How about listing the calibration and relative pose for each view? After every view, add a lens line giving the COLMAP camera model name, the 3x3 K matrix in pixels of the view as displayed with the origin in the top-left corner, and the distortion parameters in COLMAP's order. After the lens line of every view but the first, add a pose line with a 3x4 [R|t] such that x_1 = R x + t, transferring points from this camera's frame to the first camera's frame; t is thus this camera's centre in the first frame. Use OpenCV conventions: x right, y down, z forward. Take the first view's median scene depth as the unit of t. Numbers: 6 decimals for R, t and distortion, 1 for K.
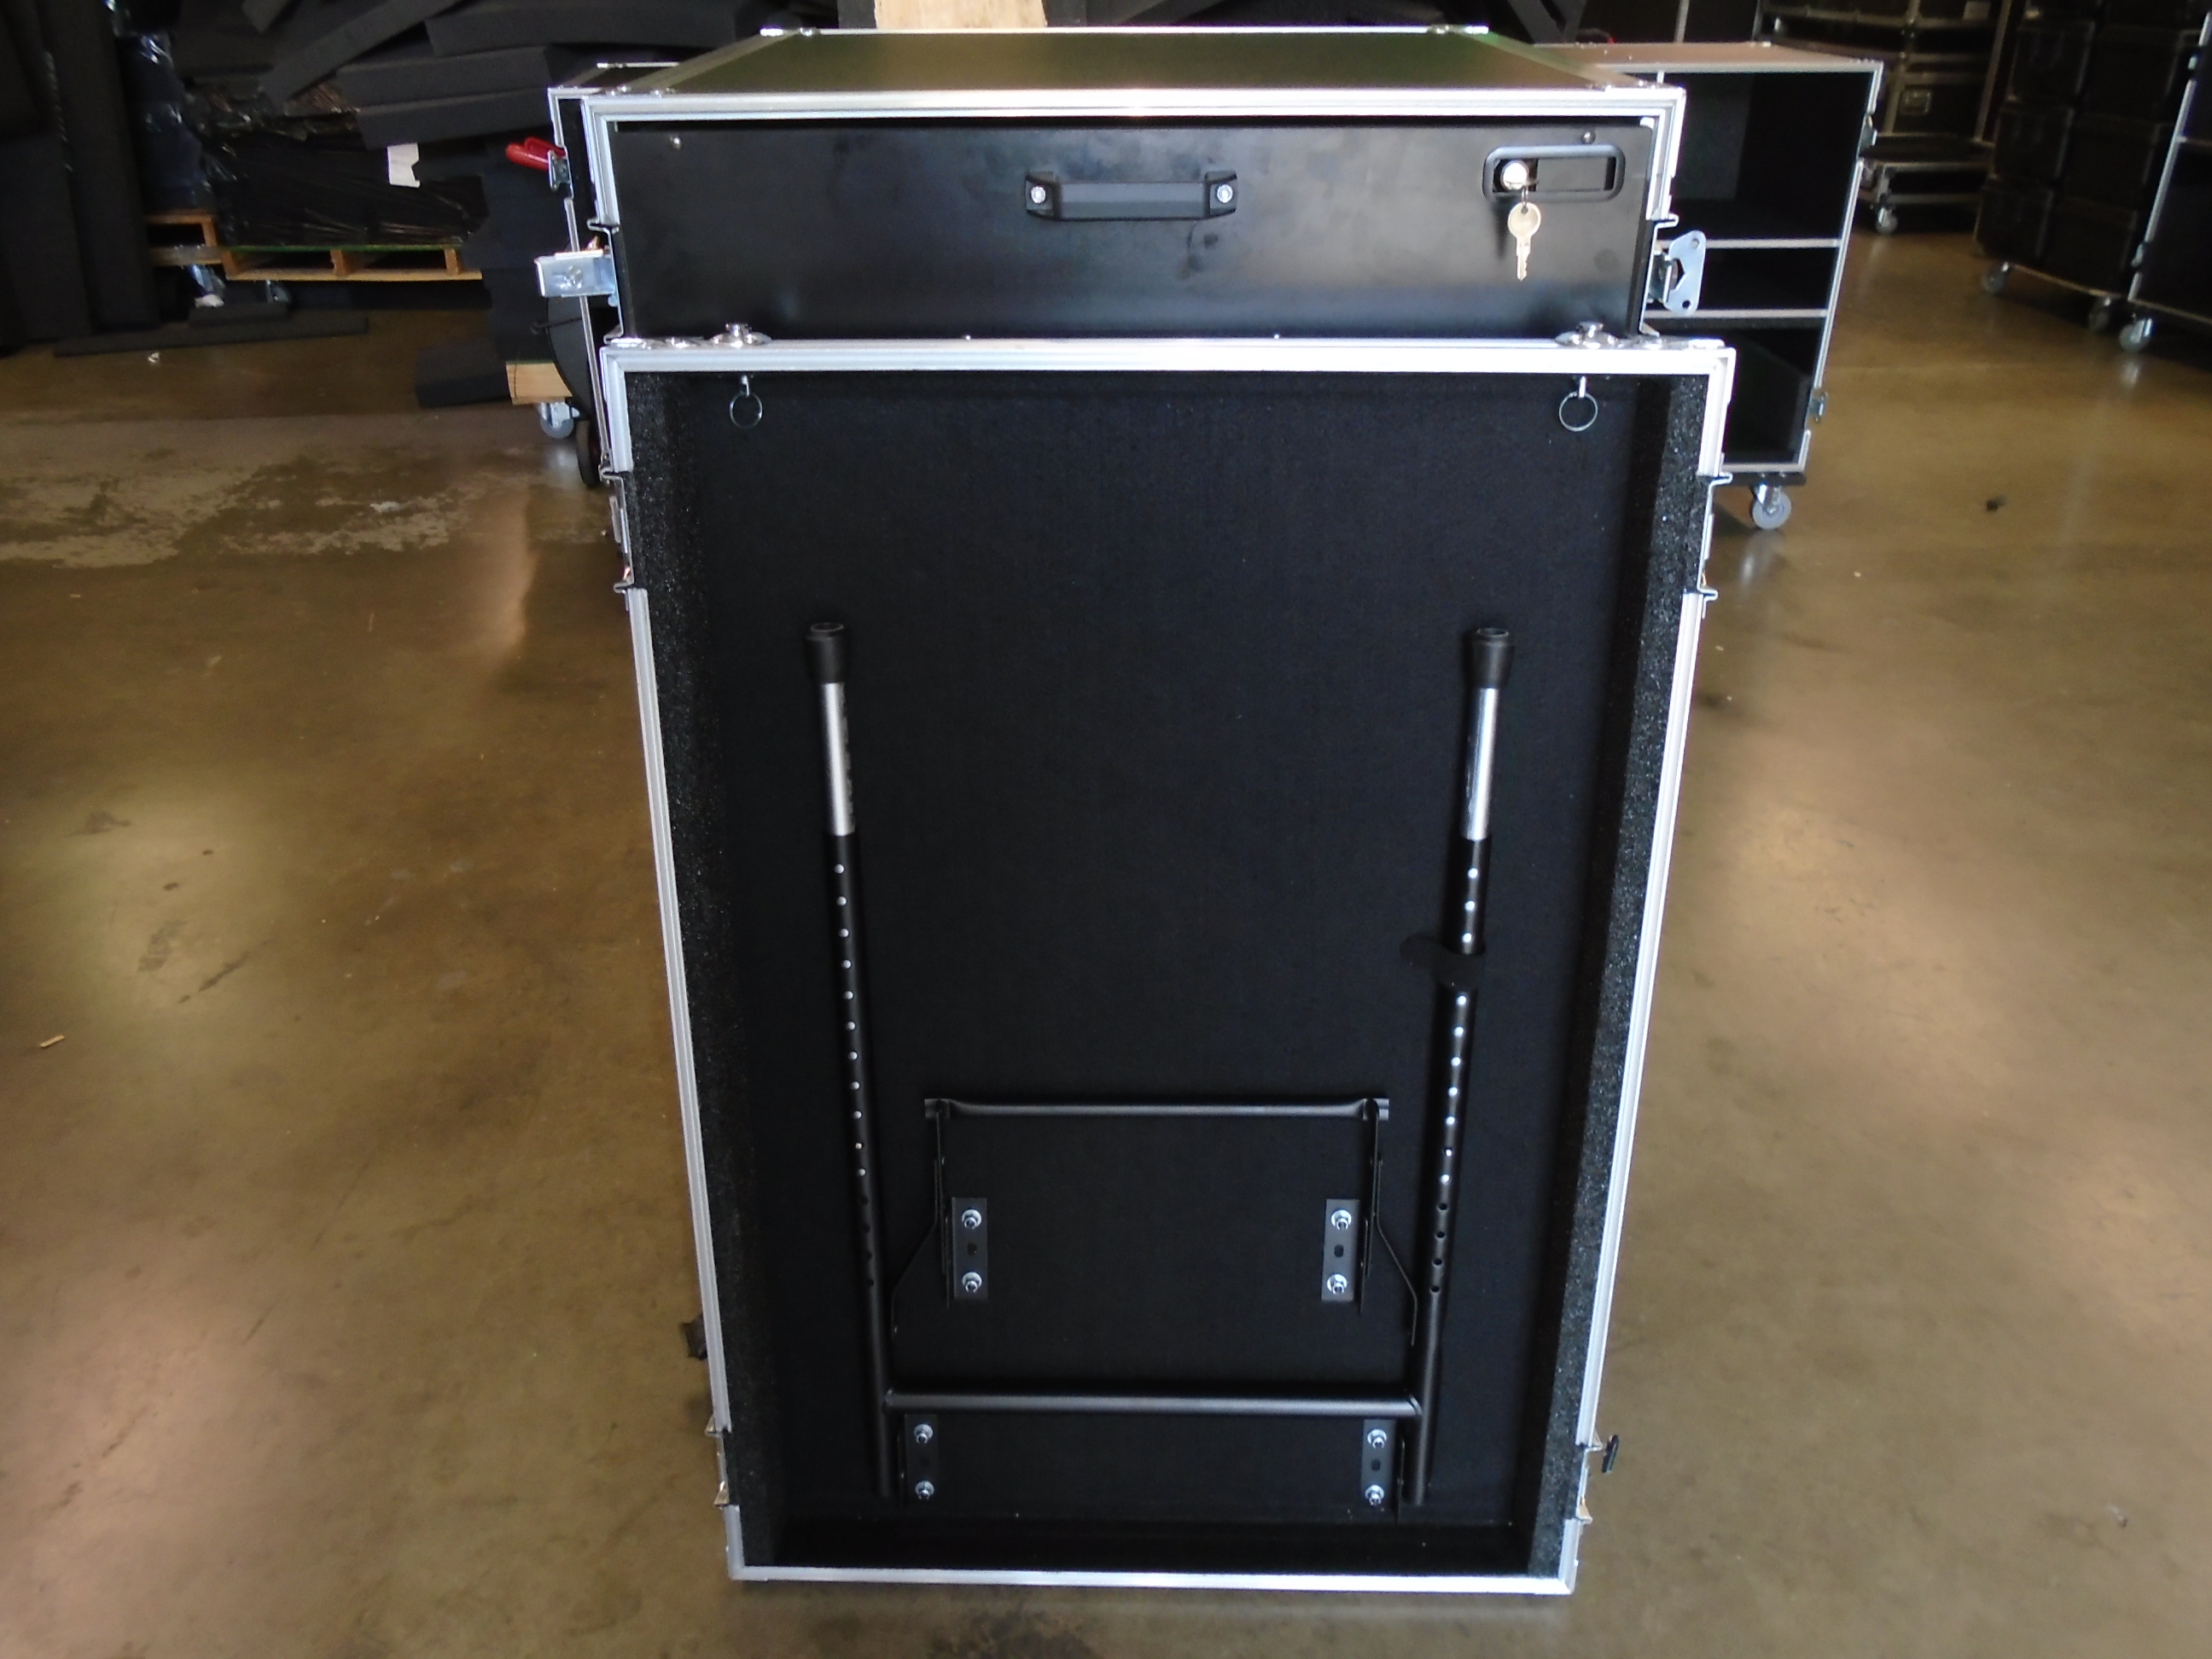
lens RADIAL K [[1683.9, 0, 1081.6], [0, 1683.9, 833.6], [0, 0, 1]] dist [-0.013771, 0.001487]
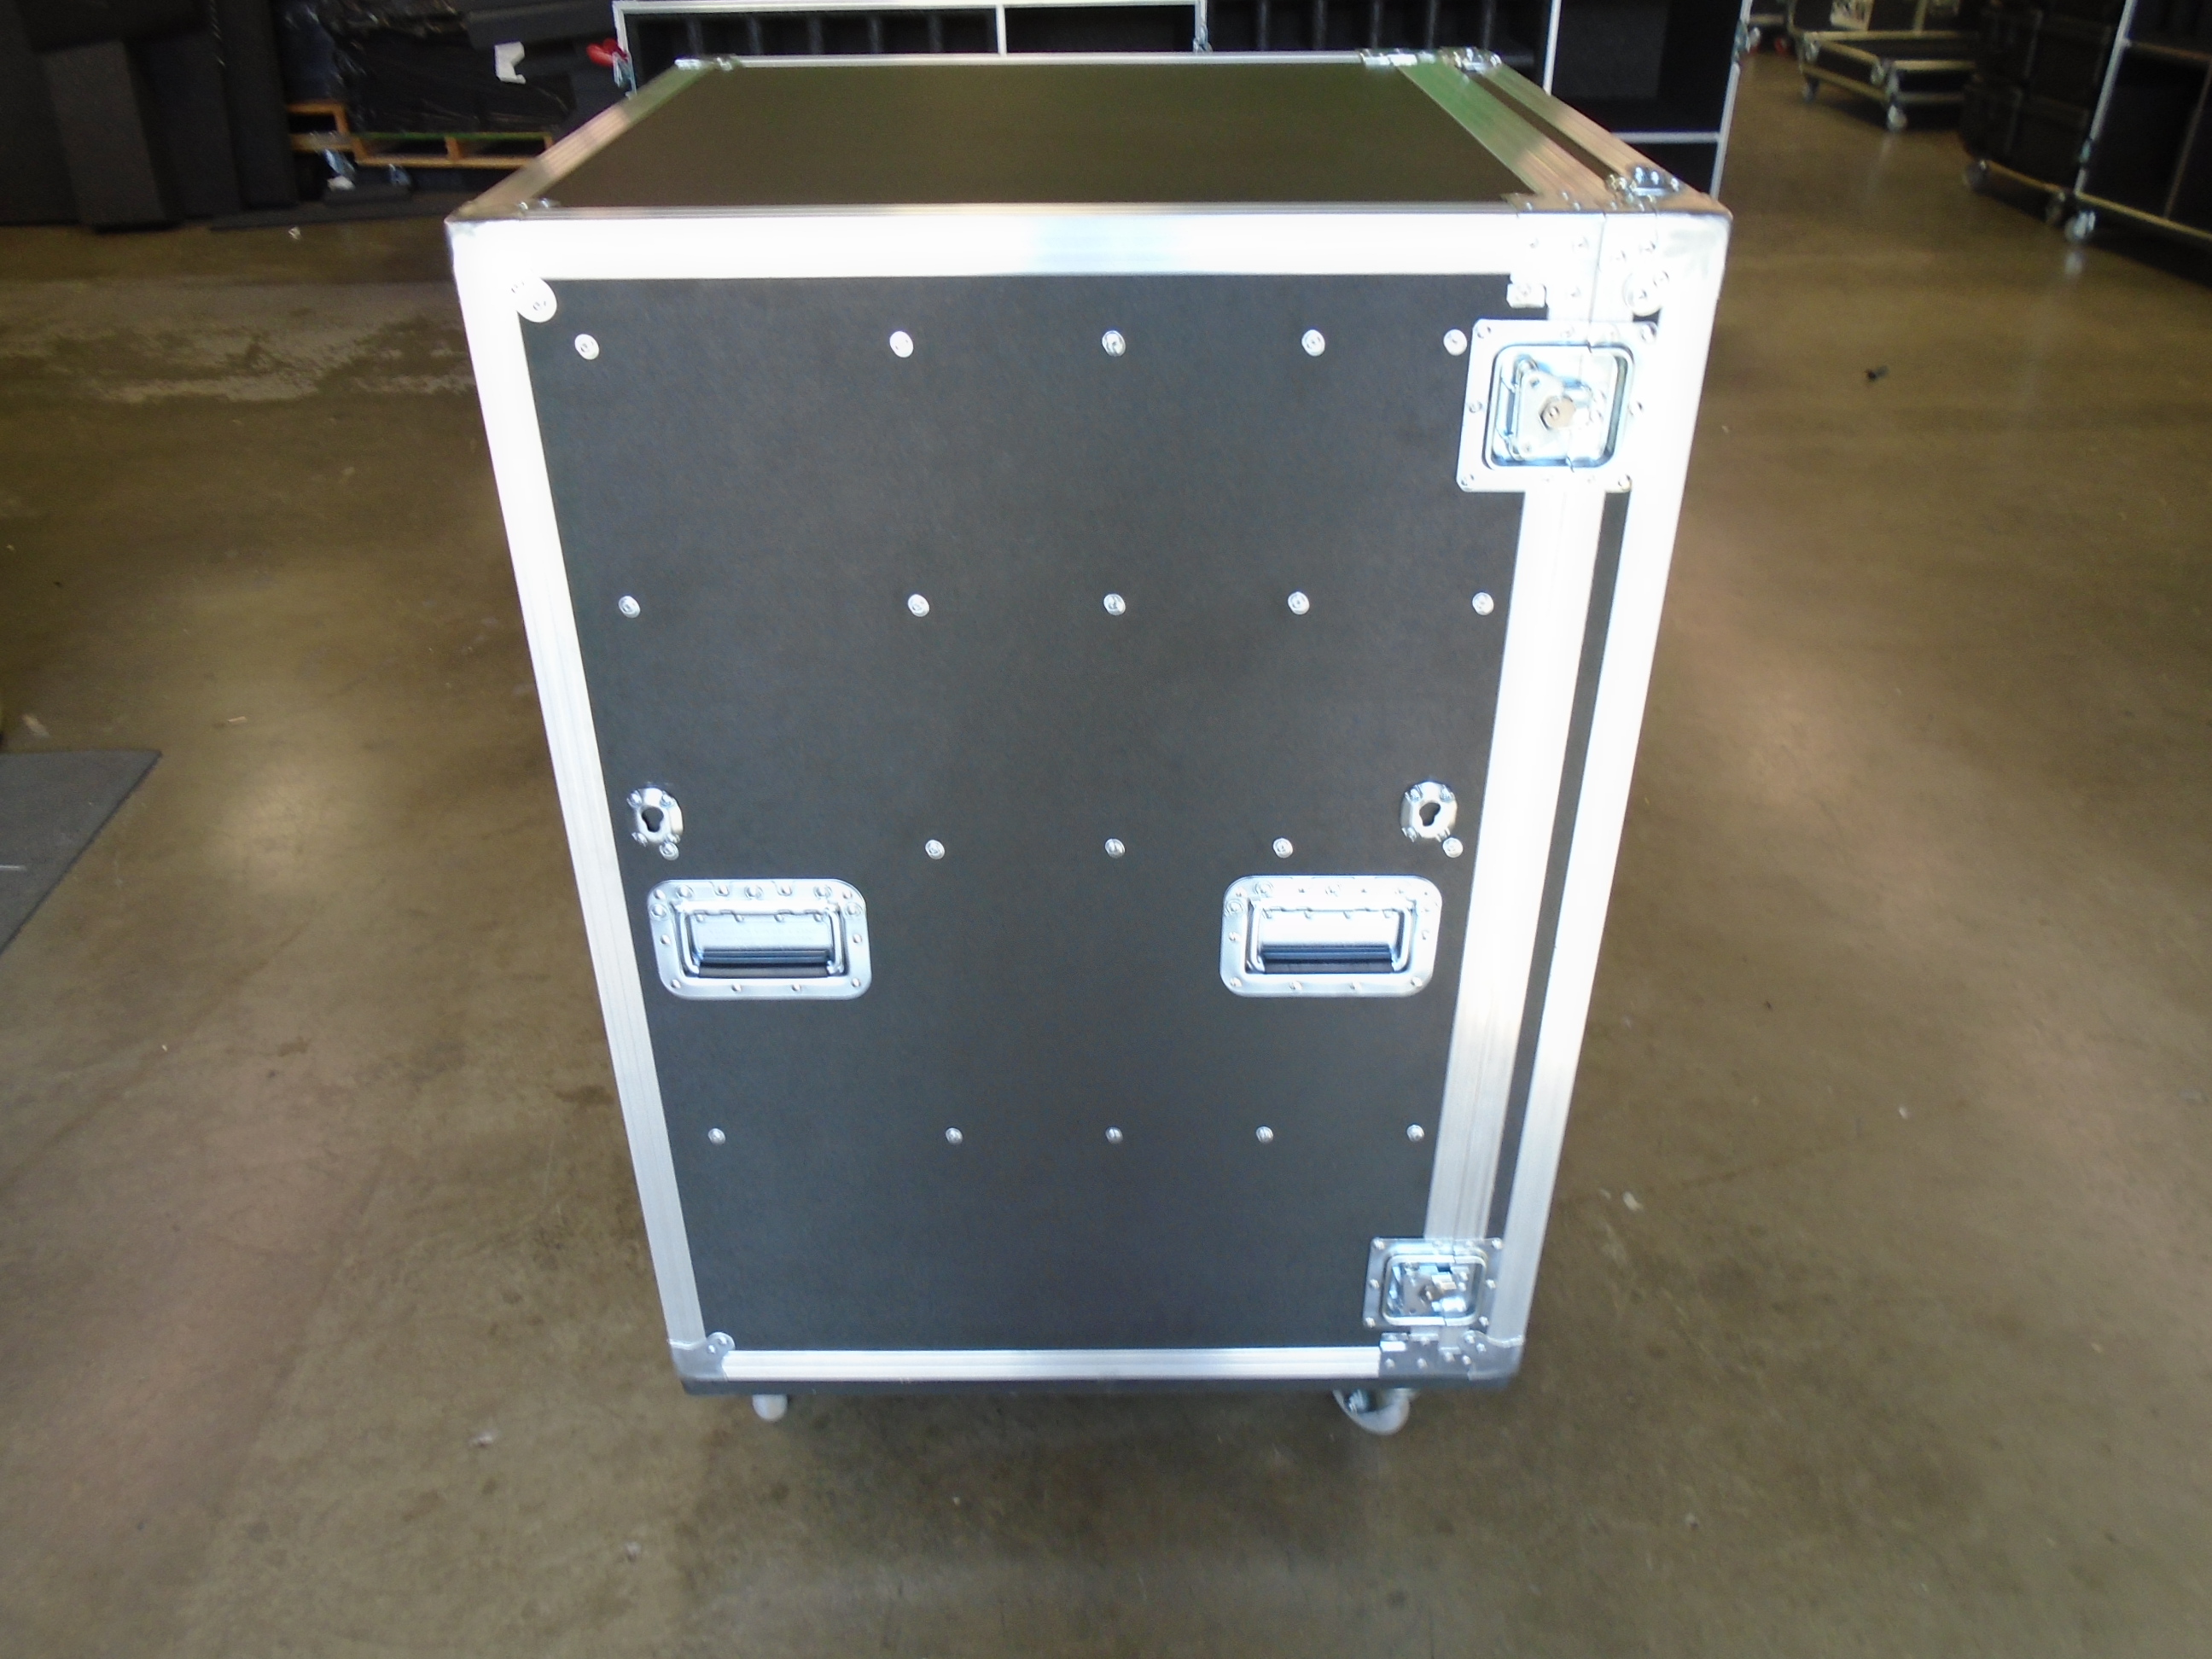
lens RADIAL K [[1683.9, 0, 1081.6], [0, 1683.9, 833.6], [0, 0, 1]] dist [-0.013771, 0.001487]
pose [[0.997799, 0.030204, -0.059026, 0.090468], [-0.026935, 0.998100, 0.055416, 0.068810], [0.060587, -0.053704, 0.996717, -0.187935]]
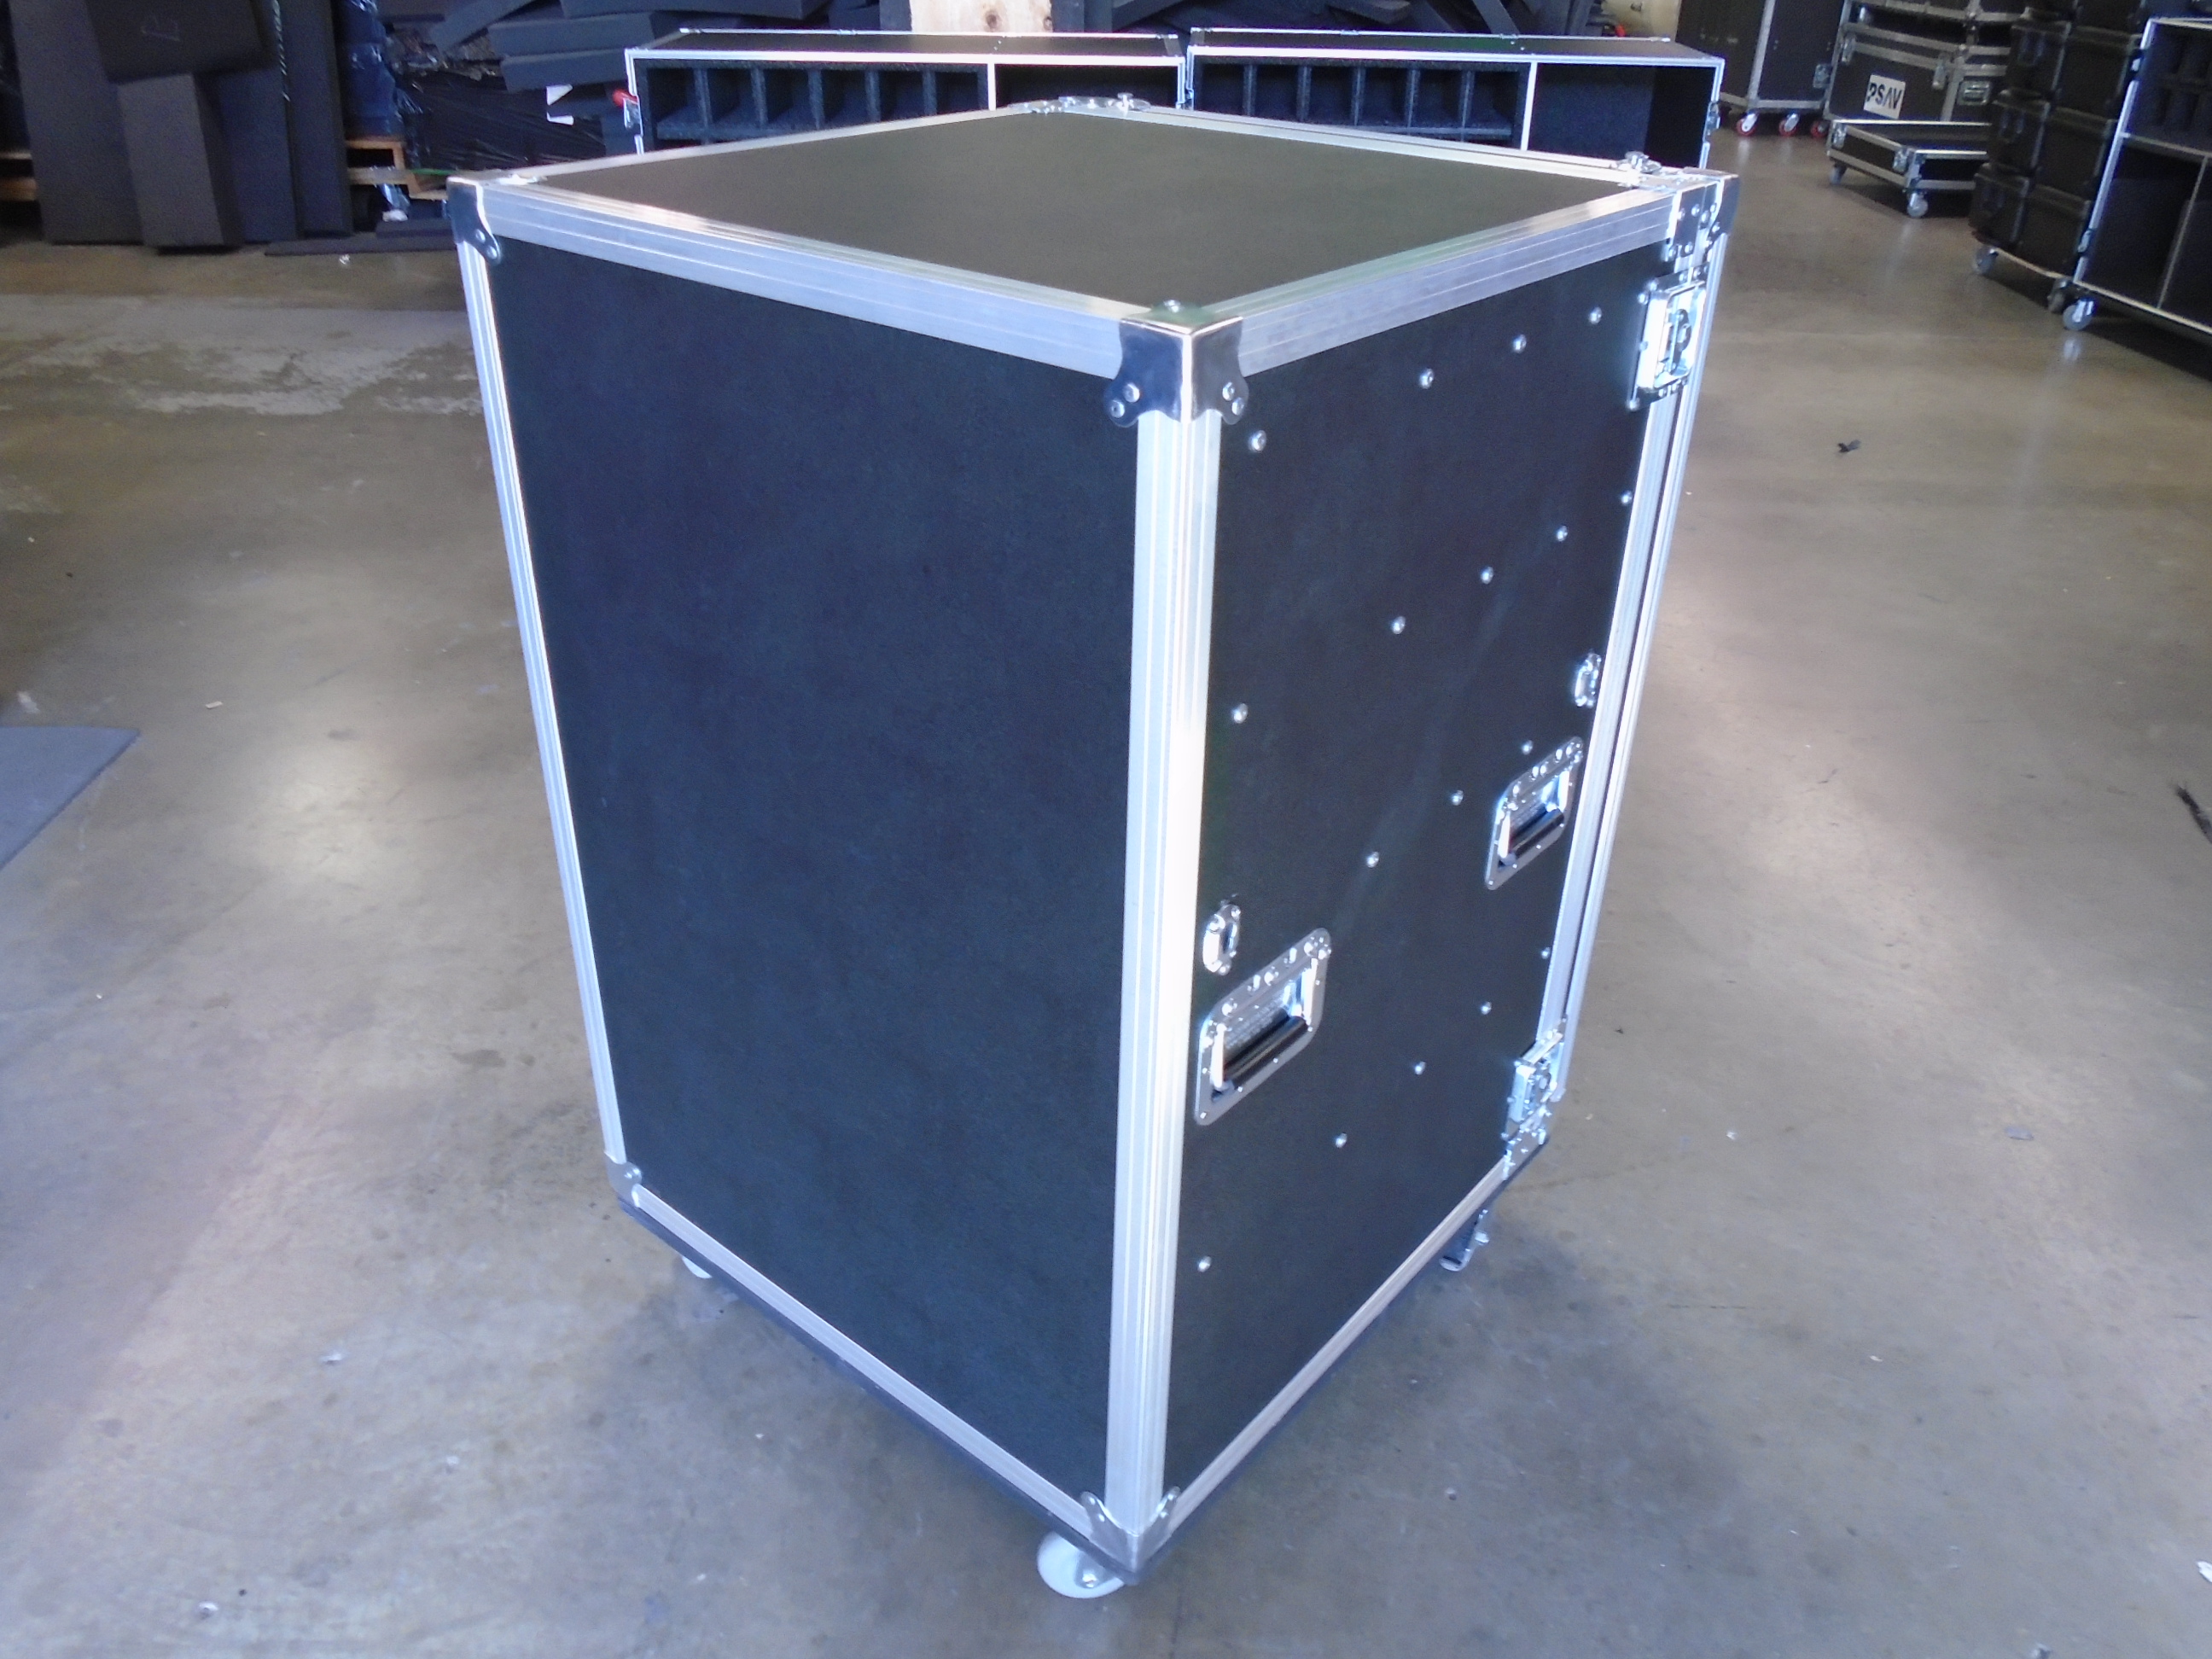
lens RADIAL K [[1683.9, 0, 1081.6], [0, 1683.9, 833.6], [0, 0, 1]] dist [-0.013771, 0.001487]
pose [[0.993219, 0.072546, -0.090852, 0.153071], [-0.070614, 0.997208, 0.024305, 0.082595], [0.092362, -0.017725, 0.995568, -0.214057]]
